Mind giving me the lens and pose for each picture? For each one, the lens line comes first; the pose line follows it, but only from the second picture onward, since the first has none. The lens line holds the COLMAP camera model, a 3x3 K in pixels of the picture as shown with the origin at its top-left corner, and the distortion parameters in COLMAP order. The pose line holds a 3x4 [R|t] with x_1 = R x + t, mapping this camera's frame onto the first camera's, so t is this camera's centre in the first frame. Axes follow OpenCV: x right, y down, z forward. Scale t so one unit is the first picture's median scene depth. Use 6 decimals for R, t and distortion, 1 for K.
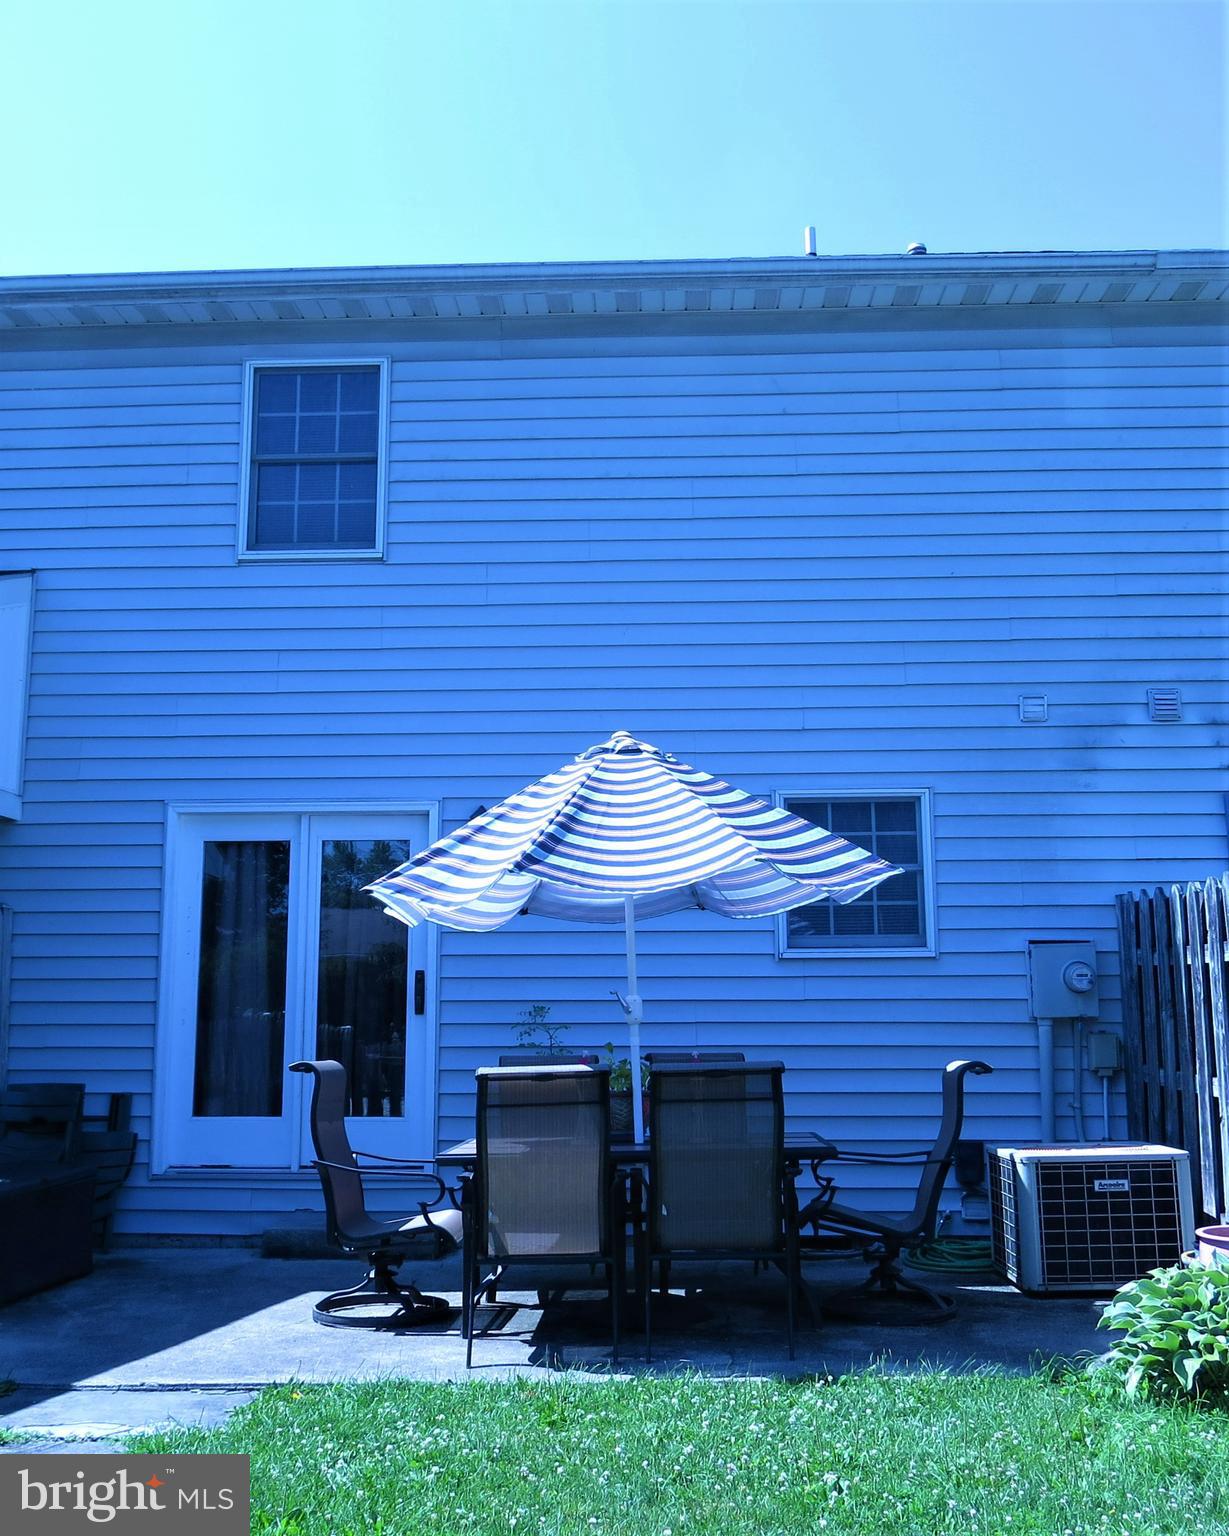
lens RADIAL K [[1459.2, 0, 618.1], [0, 1459.2, 763.5], [0, 0, 1]] dist [-0.023491, 0.000000]
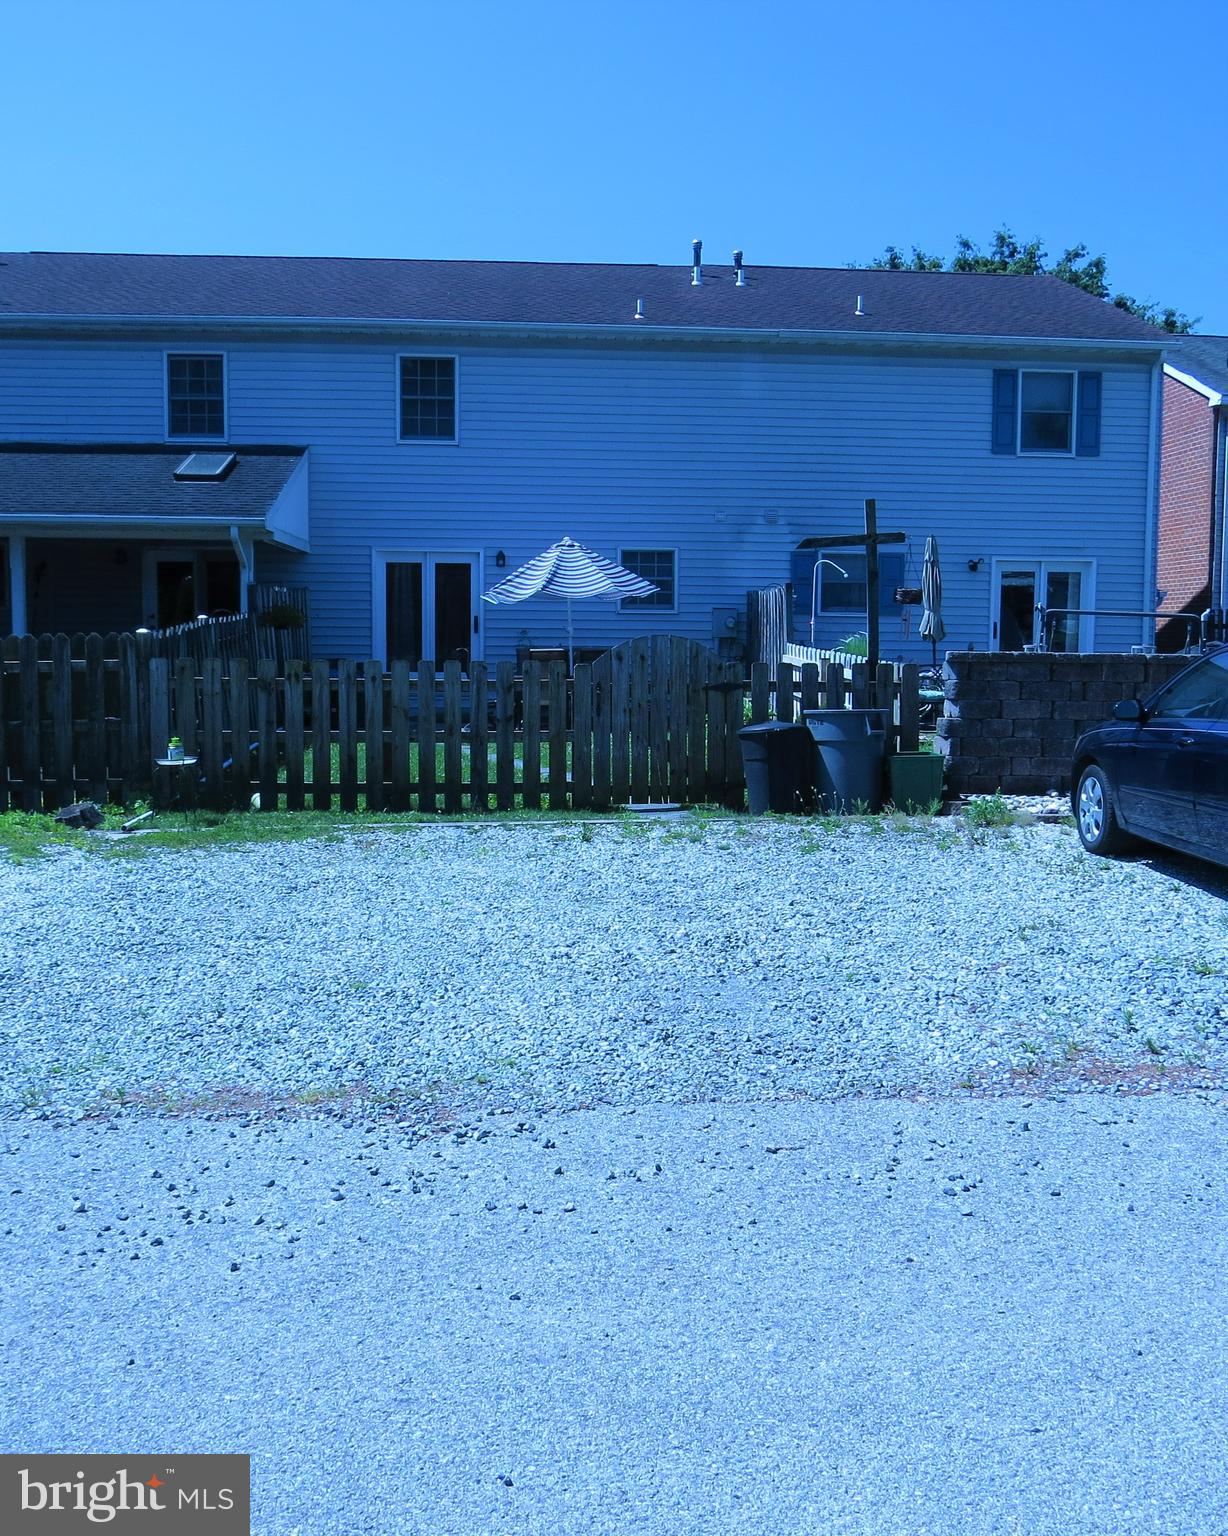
lens RADIAL K [[1459.2, 0, 612.8], [0, 1459.2, 765.4], [0, 0, 1]] dist [-0.023491, 0.000000]
pose [[0.993117, 0.001129, 0.117119, -0.196375], [-0.031008, 0.966808, 0.253614, -0.256117], [-0.112946, -0.255500, 0.960189, -1.519886]]
